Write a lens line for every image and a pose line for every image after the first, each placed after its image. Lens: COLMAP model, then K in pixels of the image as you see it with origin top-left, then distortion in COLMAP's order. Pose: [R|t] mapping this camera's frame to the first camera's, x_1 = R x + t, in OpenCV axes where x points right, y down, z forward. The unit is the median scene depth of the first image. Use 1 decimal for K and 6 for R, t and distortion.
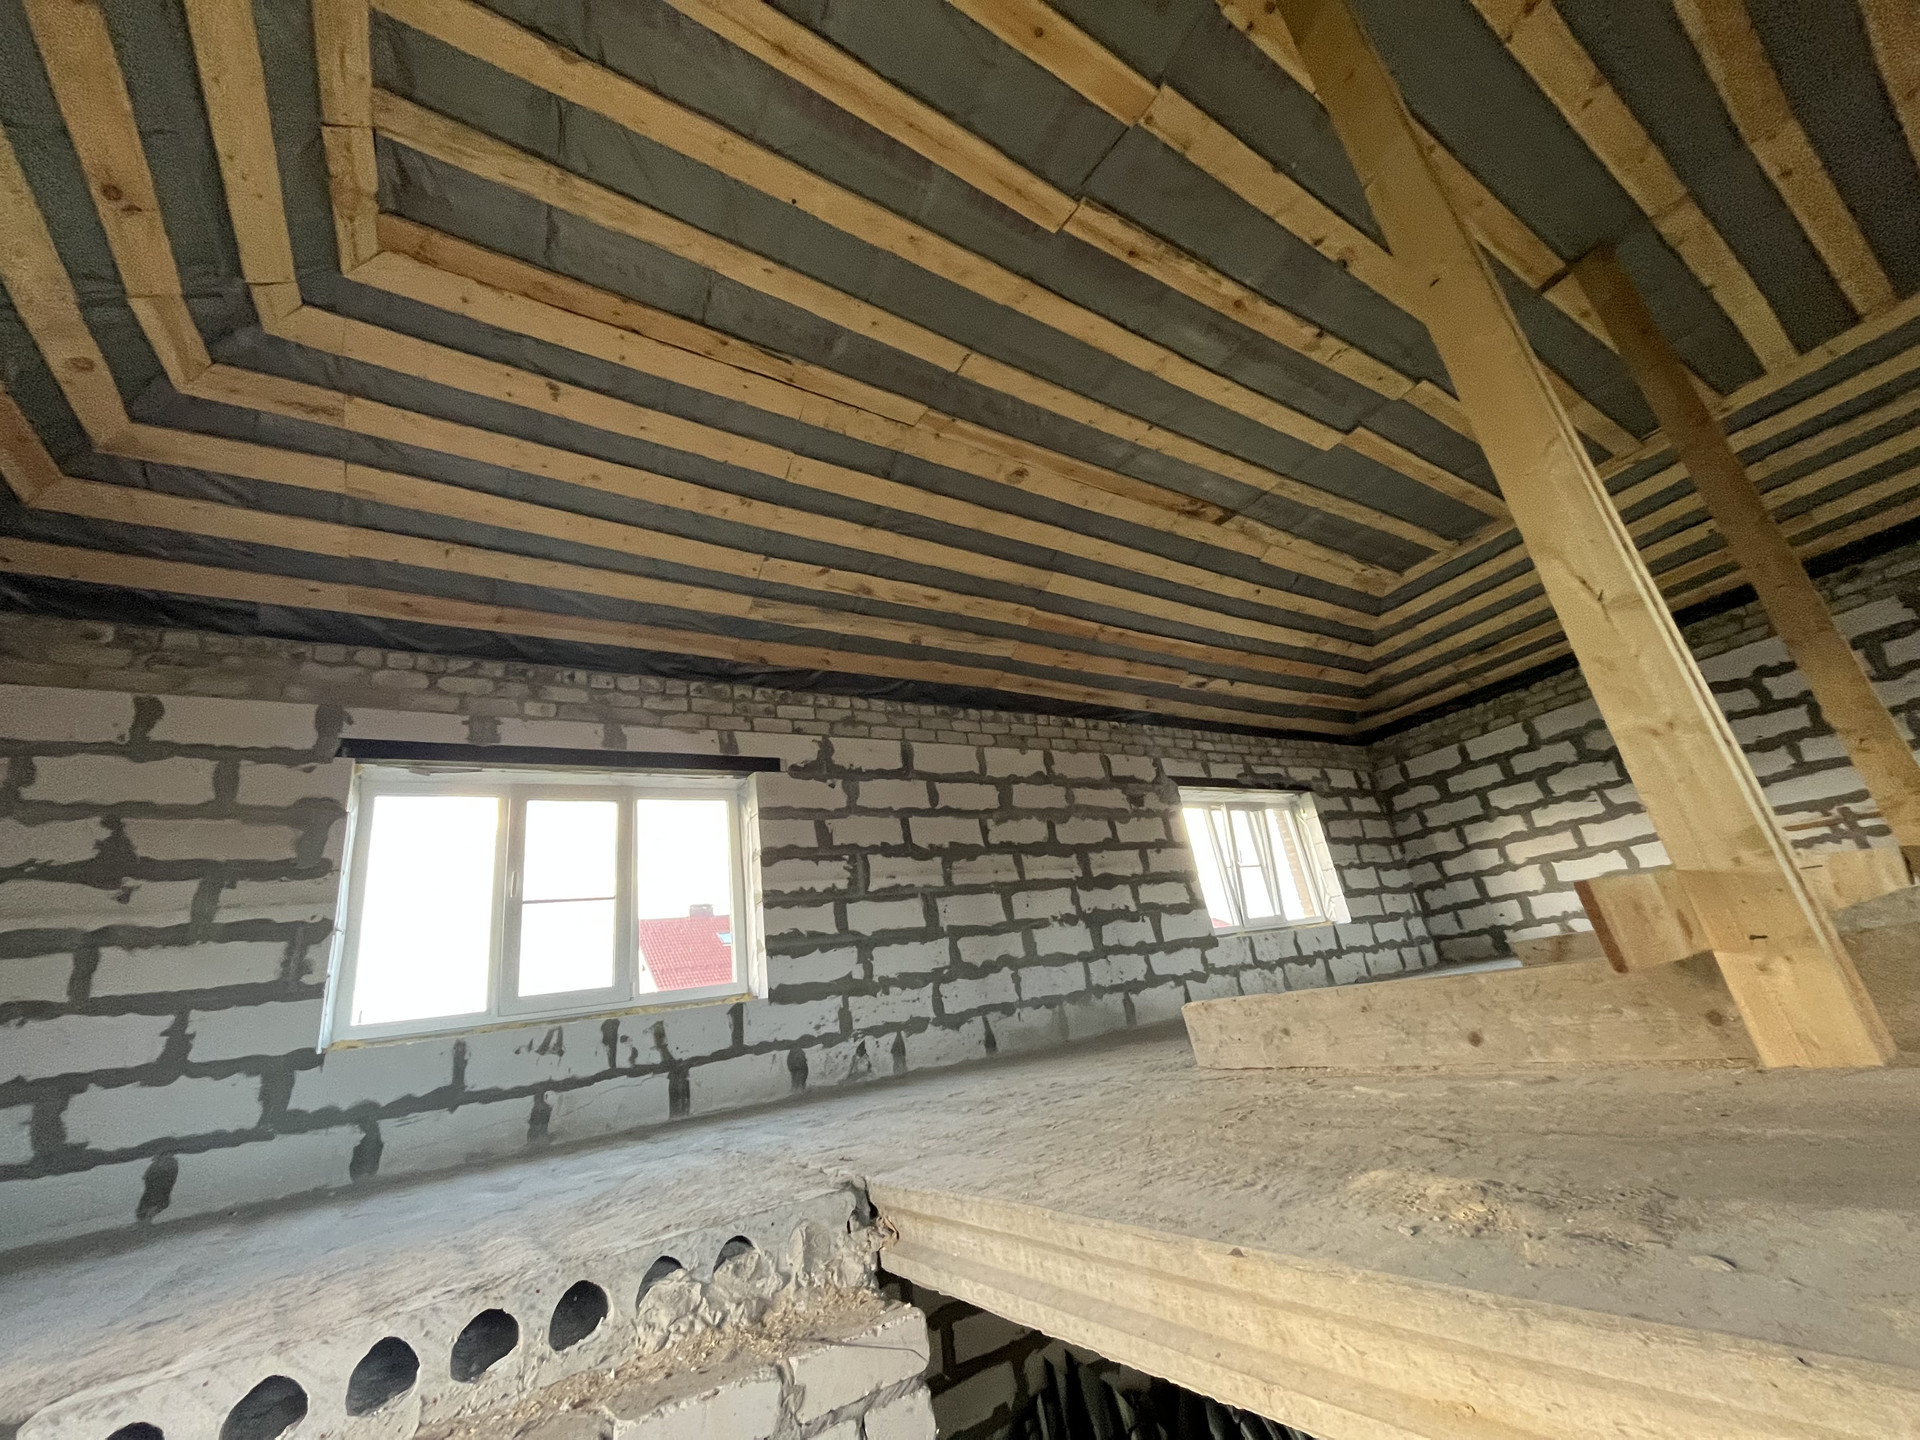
lens RADIAL K [[774.1, 0, 953.6], [0, 774.1, 723.4], [0, 0, 1]] dist [-0.002326, -0.000591]
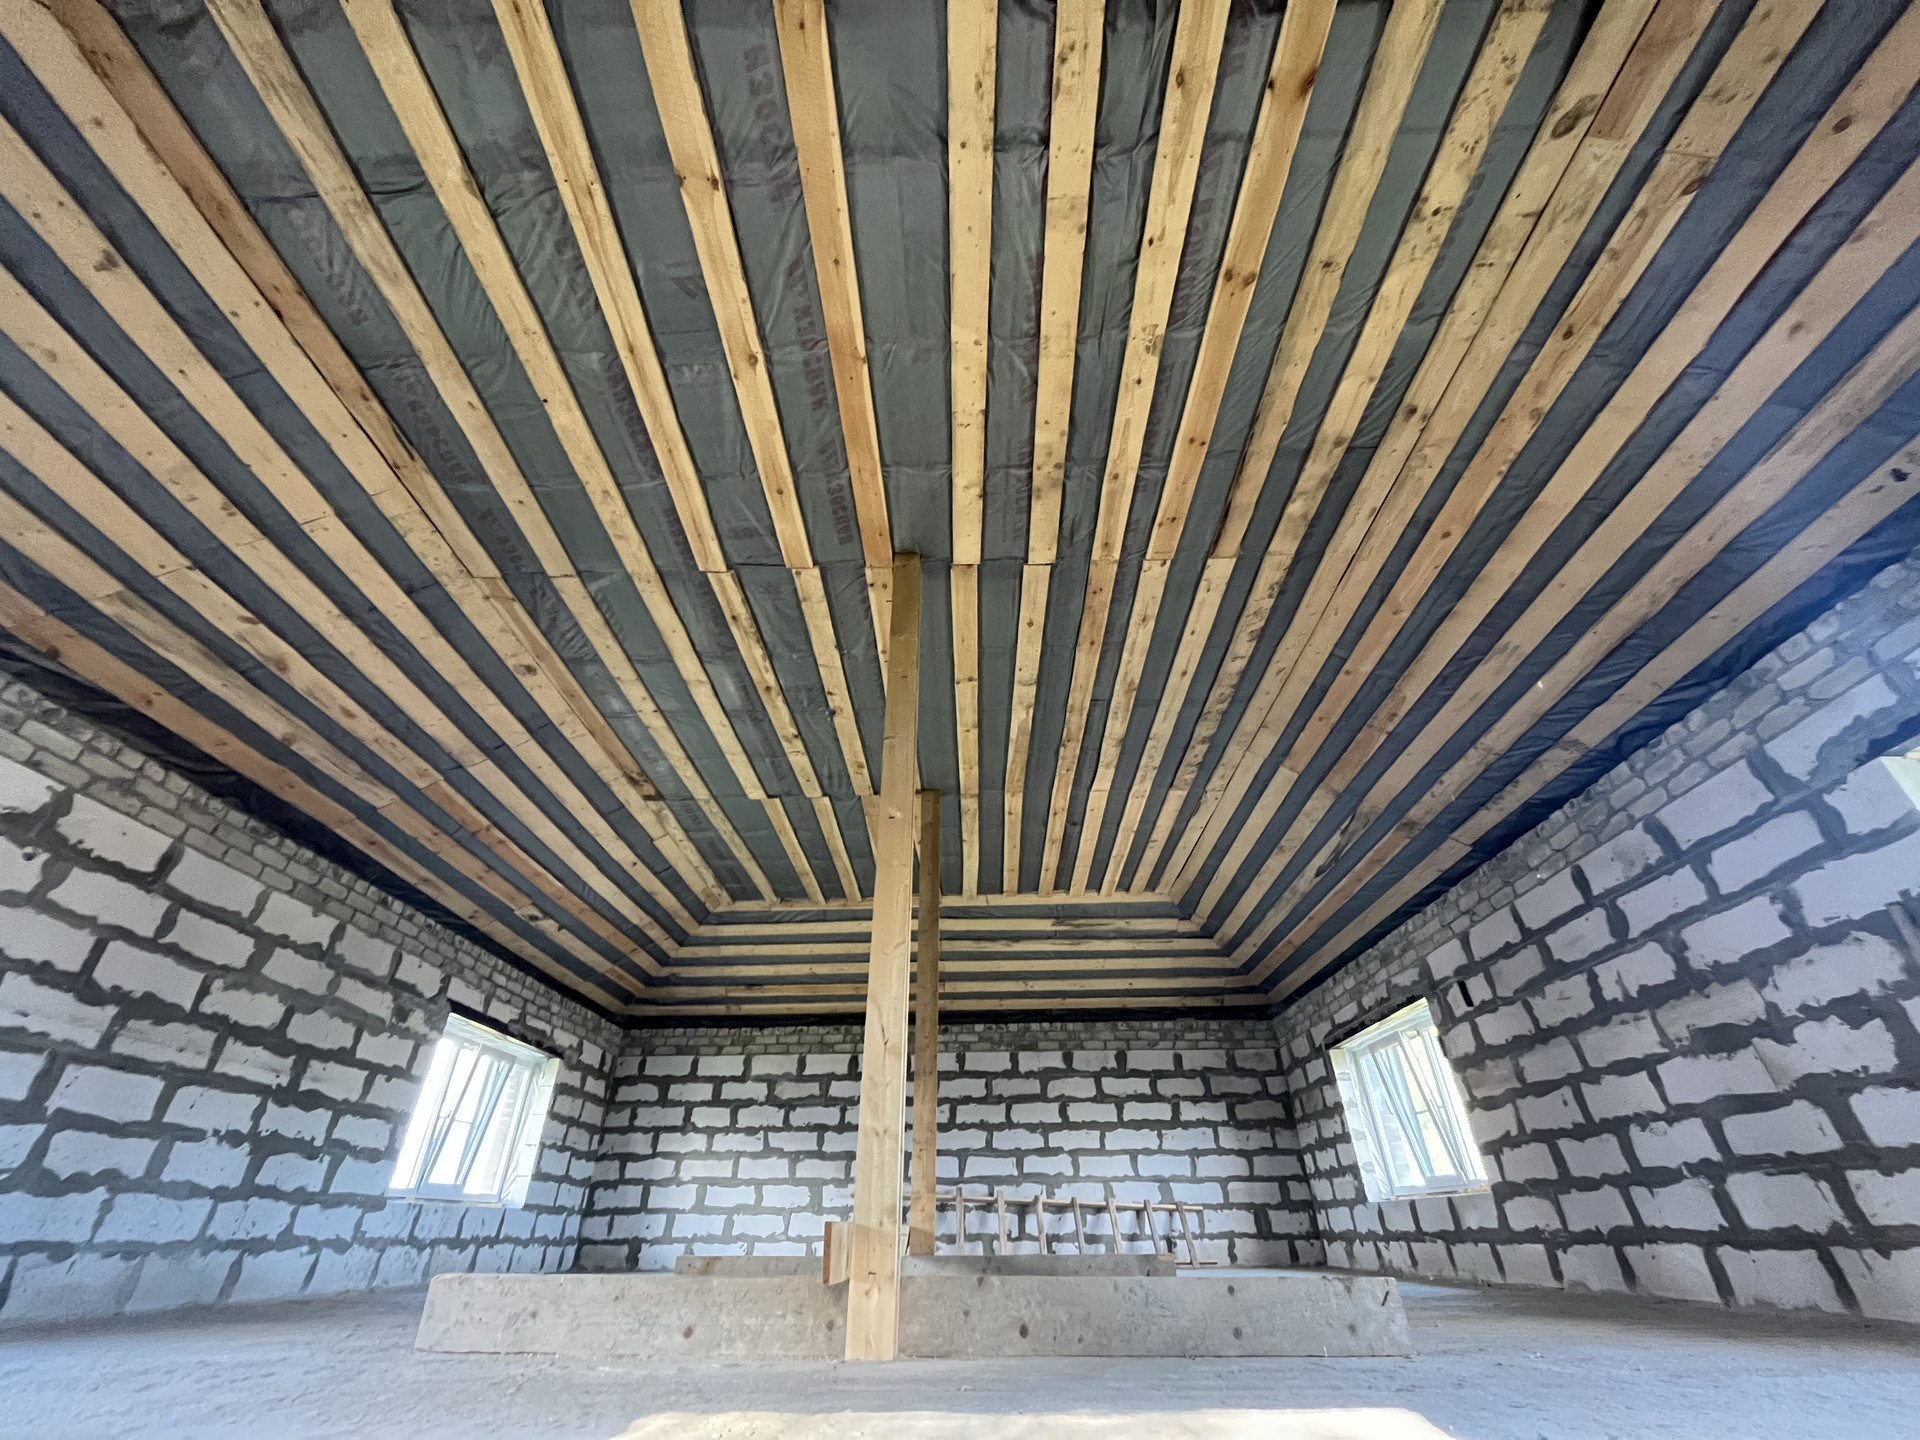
lens RADIAL K [[774.1, 0, 953.6], [0, 774.1, 723.4], [0, 0, 1]] dist [-0.002326, -0.000591]
pose [[0.552053, 0.571033, 0.607585, -0.158670], [-0.359249, 0.820476, -0.444702, -0.008437], [-0.752448, 0.027225, 0.658089, -0.082493]]
